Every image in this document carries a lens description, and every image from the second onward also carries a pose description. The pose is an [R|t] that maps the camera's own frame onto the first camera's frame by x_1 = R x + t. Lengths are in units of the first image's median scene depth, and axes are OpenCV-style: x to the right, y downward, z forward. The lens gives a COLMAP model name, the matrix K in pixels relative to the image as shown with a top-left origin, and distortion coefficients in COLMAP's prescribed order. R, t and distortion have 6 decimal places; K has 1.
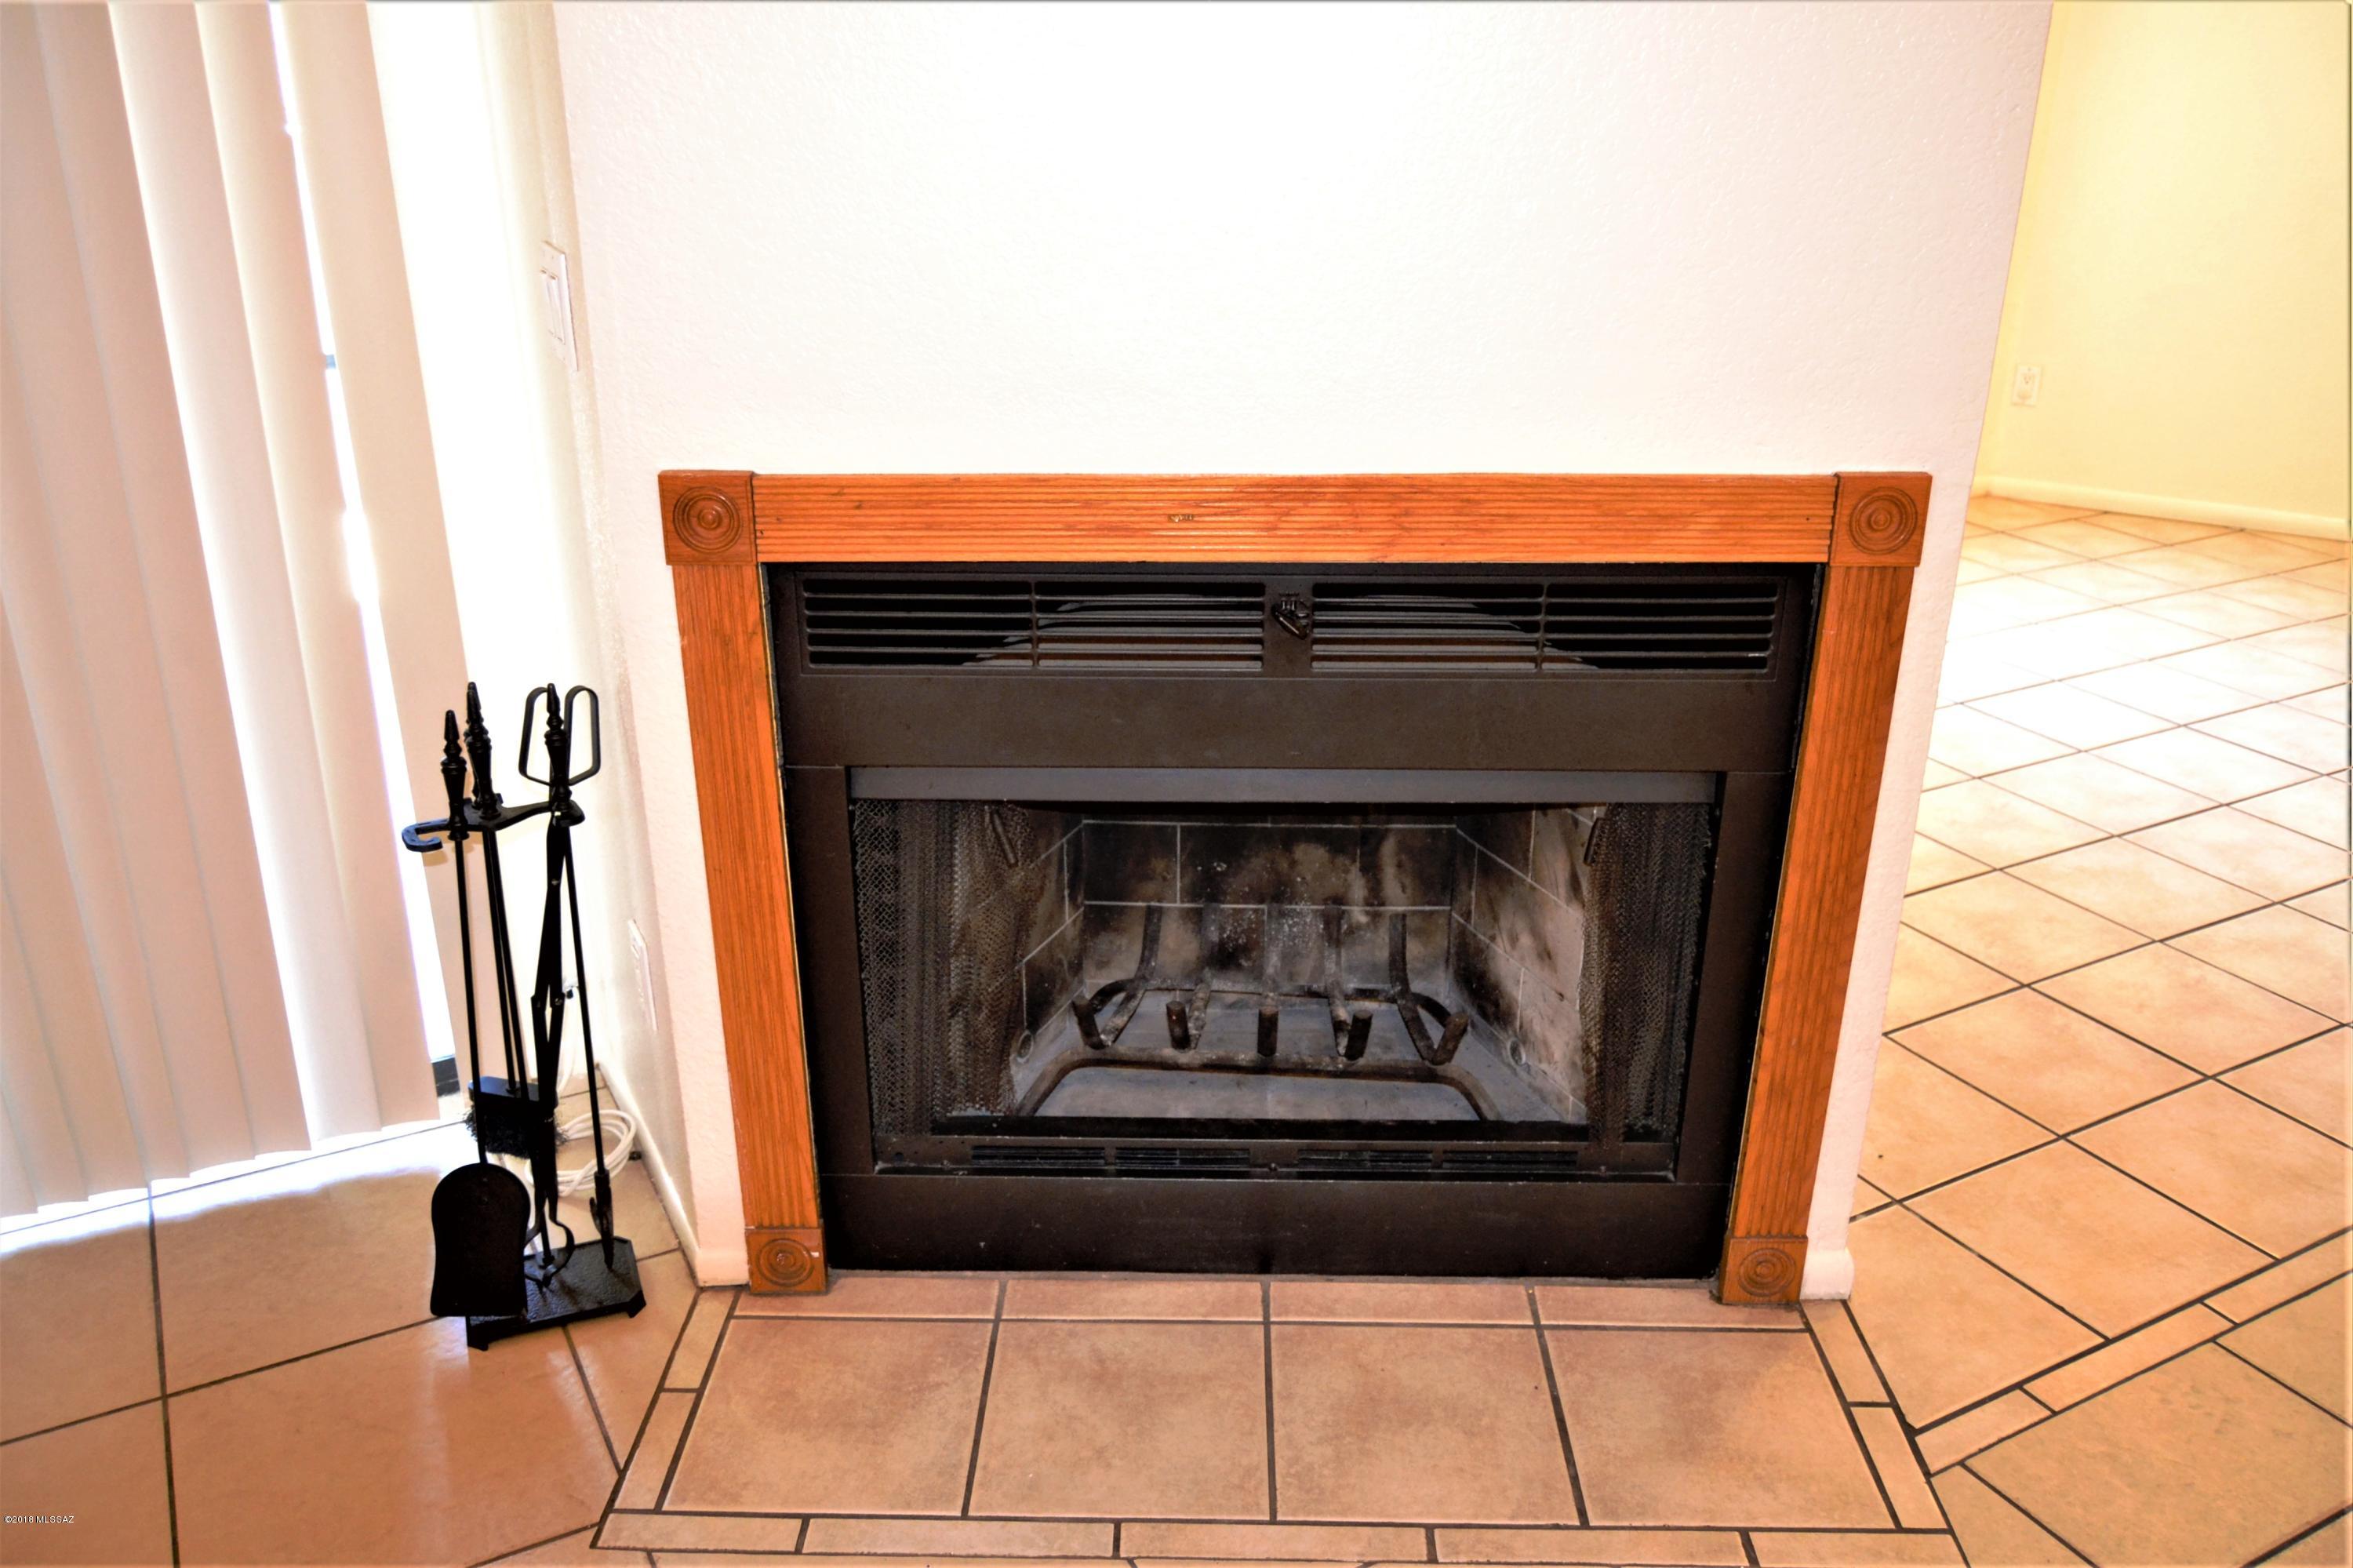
lens RADIAL K [[1922.5, 0, 1184.8], [0, 1922.5, 782.2], [0, 0, 1]] dist [-0.013081, -0.004860]
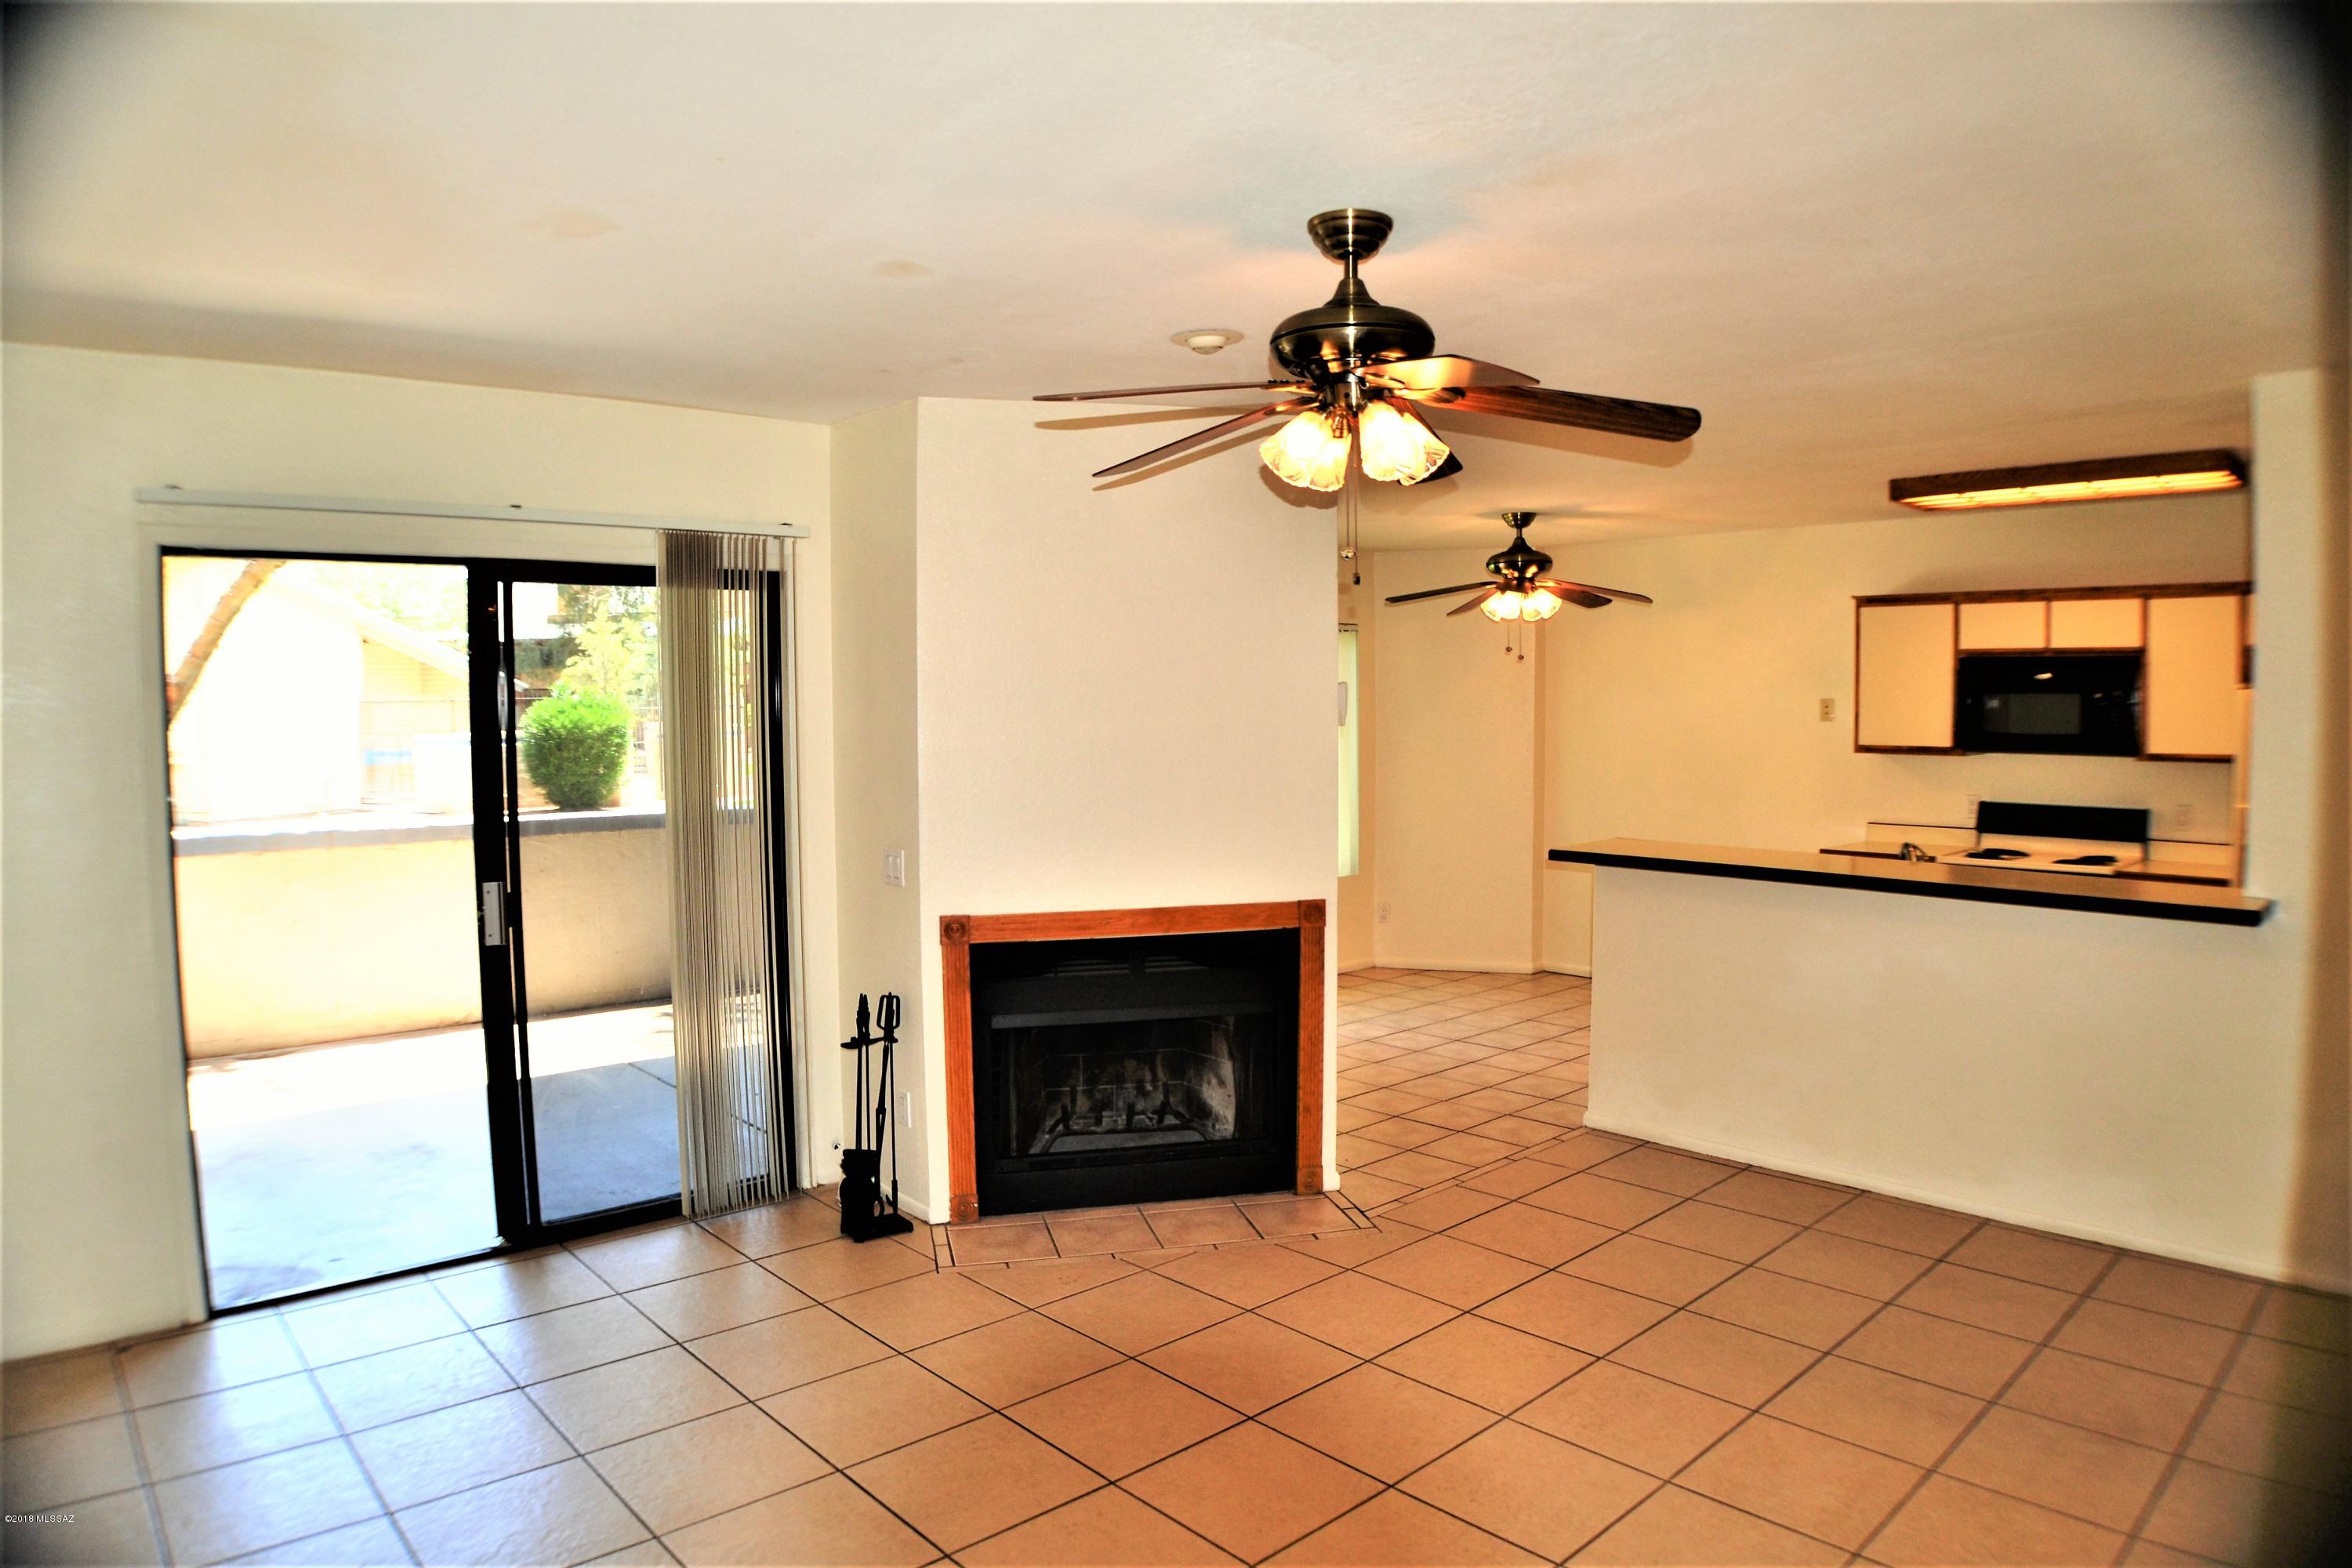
lens RADIAL K [[1425.6, 0, 1215.2], [0, 1425.6, 783.5], [0, 0, 1]] dist [-0.133153, 0.001126]
pose [[0.964327, -0.020557, 0.263915, -0.370609], [0.107672, 0.941242, -0.320109, 0.350278], [-0.241827, 0.337105, 0.909879, -1.061092]]
